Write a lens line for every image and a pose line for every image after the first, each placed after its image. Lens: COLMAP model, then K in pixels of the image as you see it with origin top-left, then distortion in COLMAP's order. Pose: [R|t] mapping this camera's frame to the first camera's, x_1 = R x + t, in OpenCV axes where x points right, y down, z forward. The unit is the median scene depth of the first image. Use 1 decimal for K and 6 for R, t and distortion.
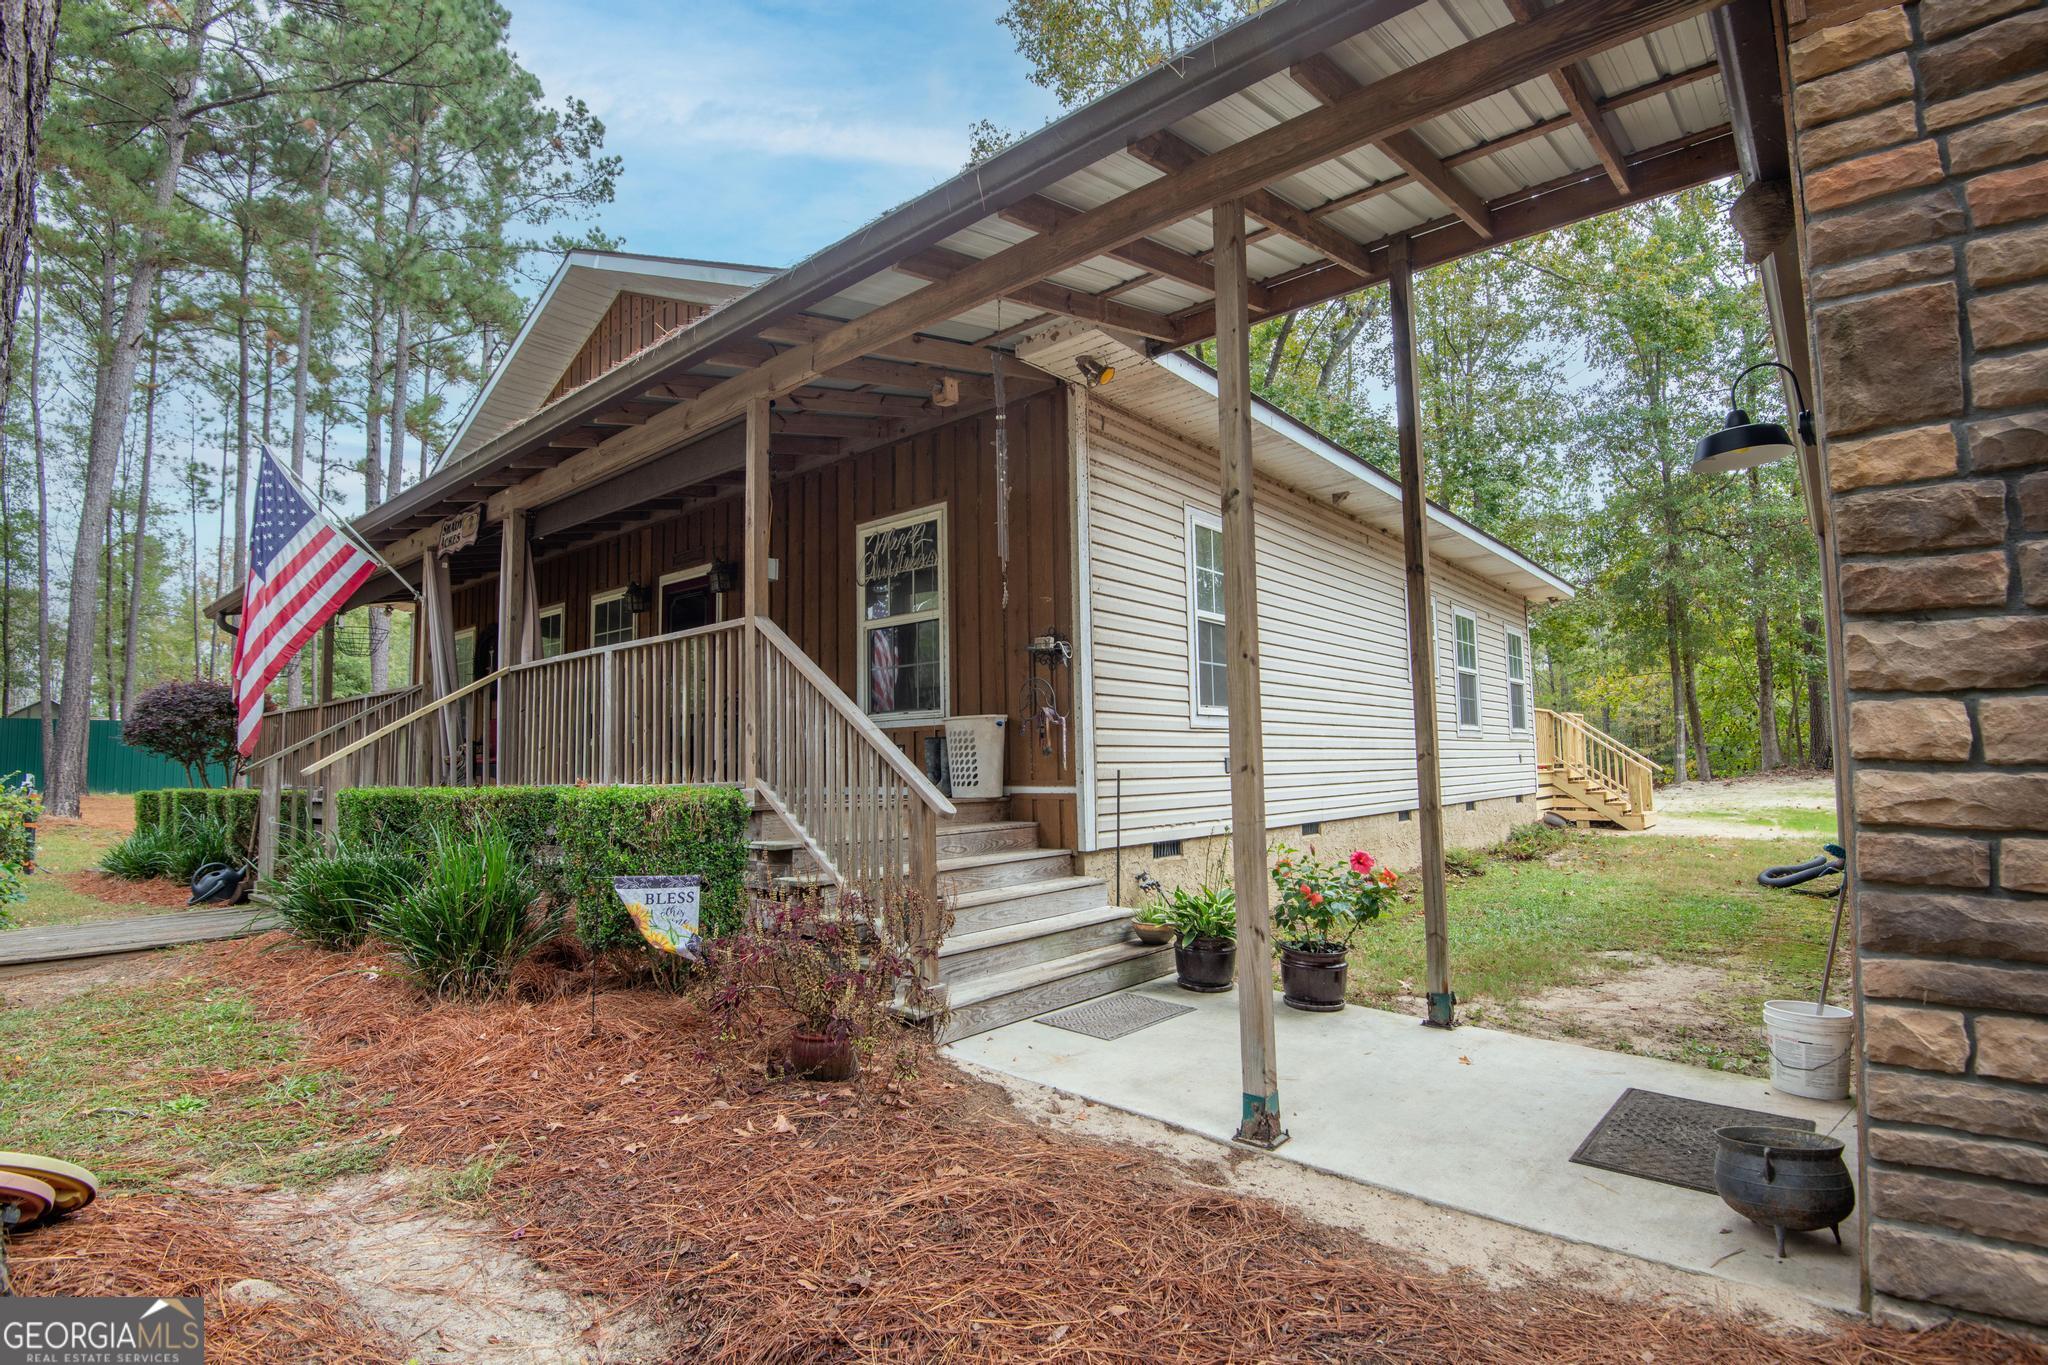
lens RADIAL K [[957.6, 0, 983.9], [0, 957.6, 691.9], [0, 0, 1]] dist [-0.042412, -0.000251]
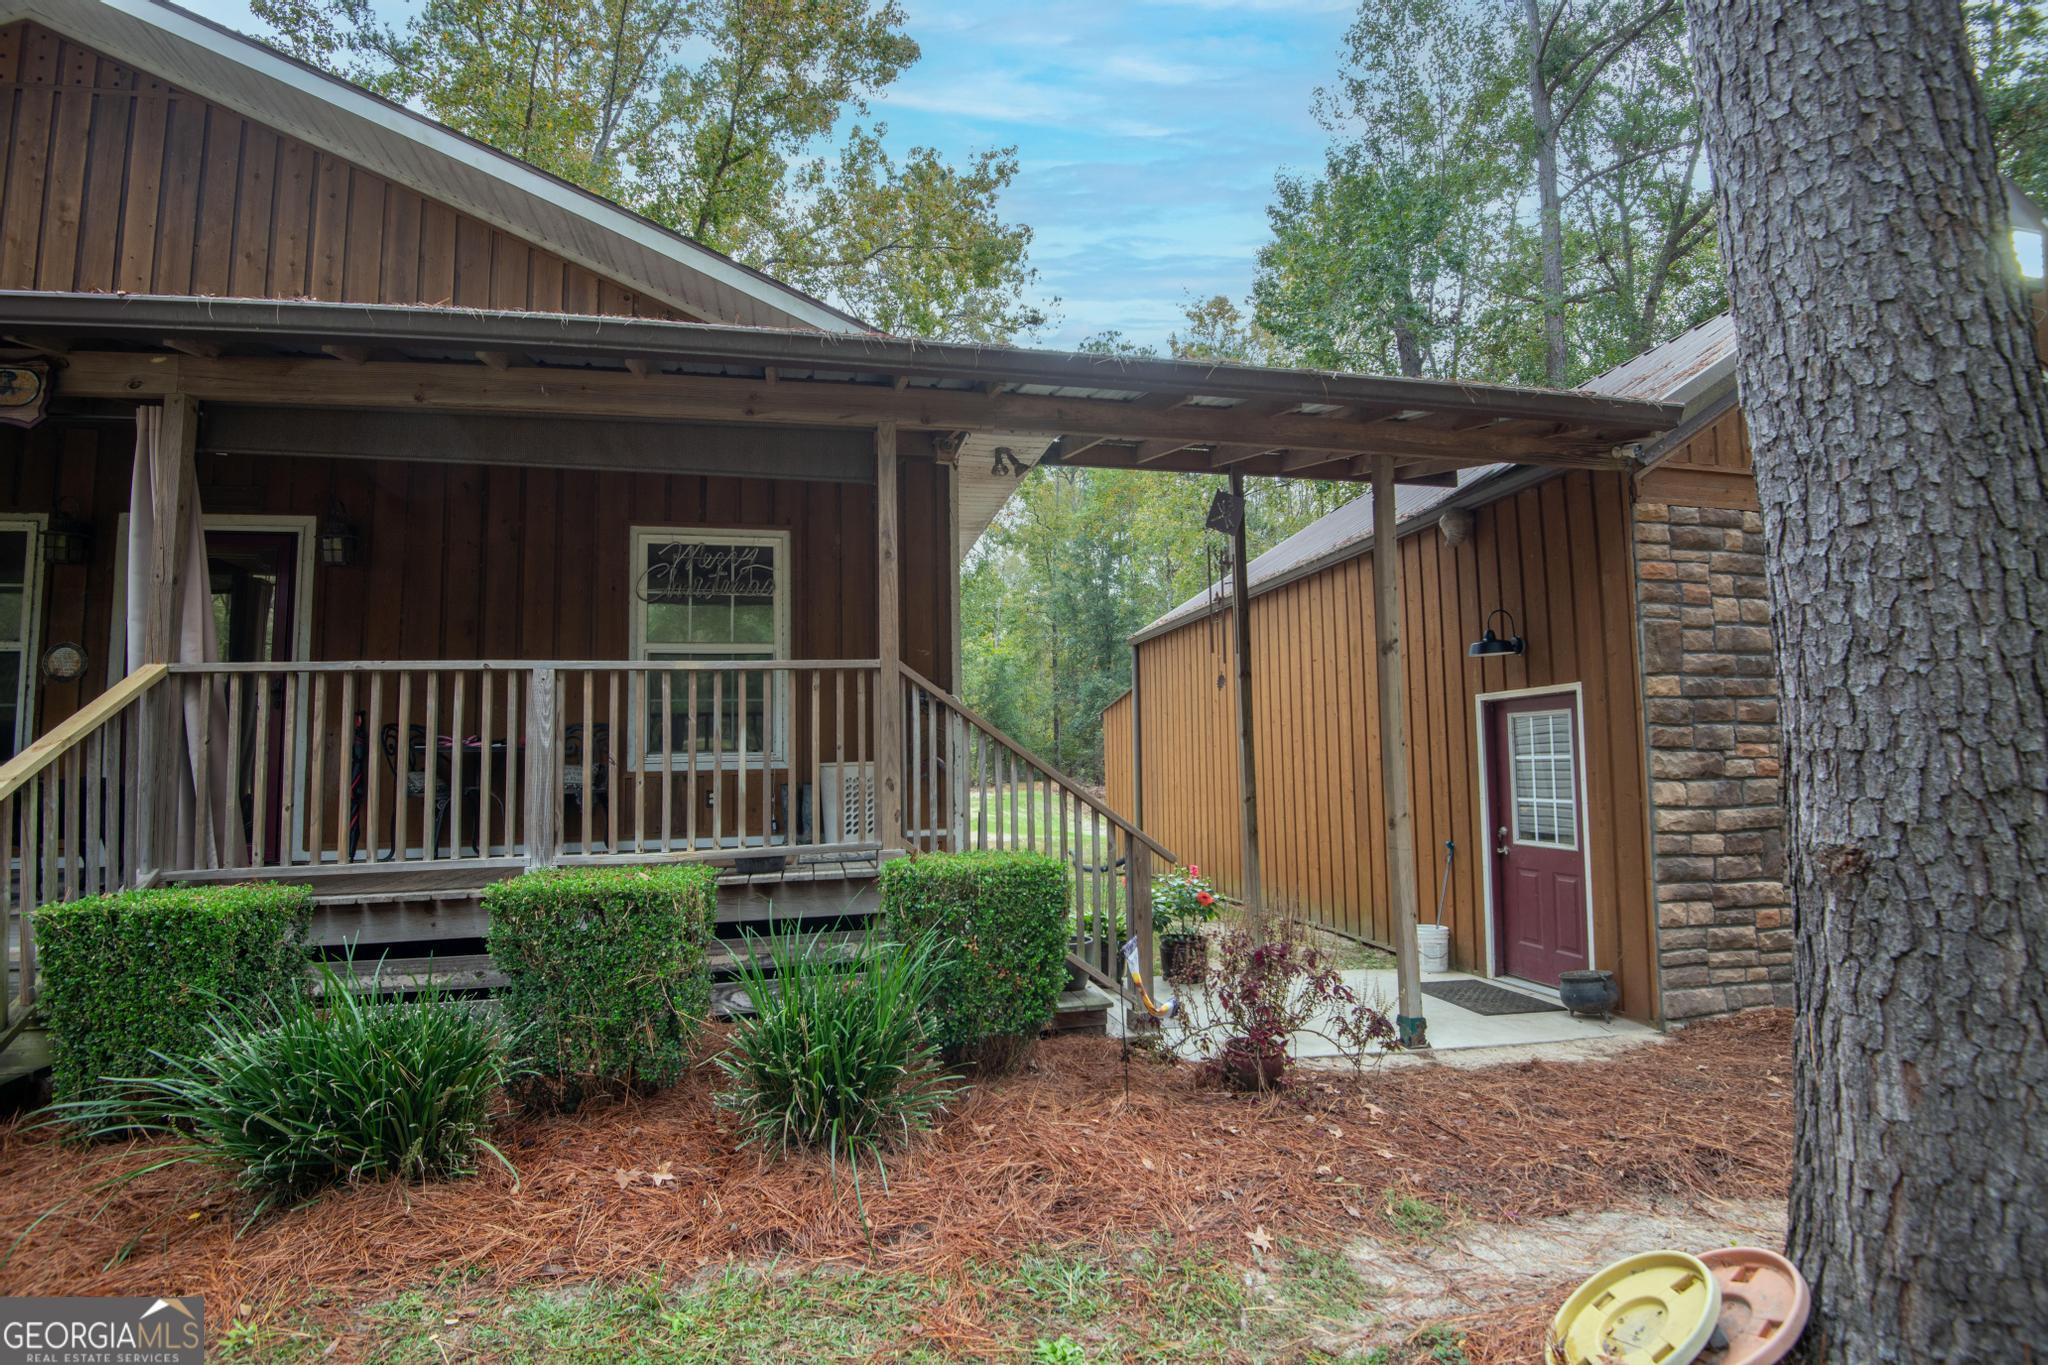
lens RADIAL K [[957.6, 0, 983.9], [0, 957.6, 691.9], [0, 0, 1]] dist [-0.042412, -0.000251]
pose [[0.612263, 0.063971, 0.788062, -2.119779], [-0.050421, 0.997852, -0.041828, -0.035465], [-0.789045, -0.014125, 0.614174, 0.863086]]
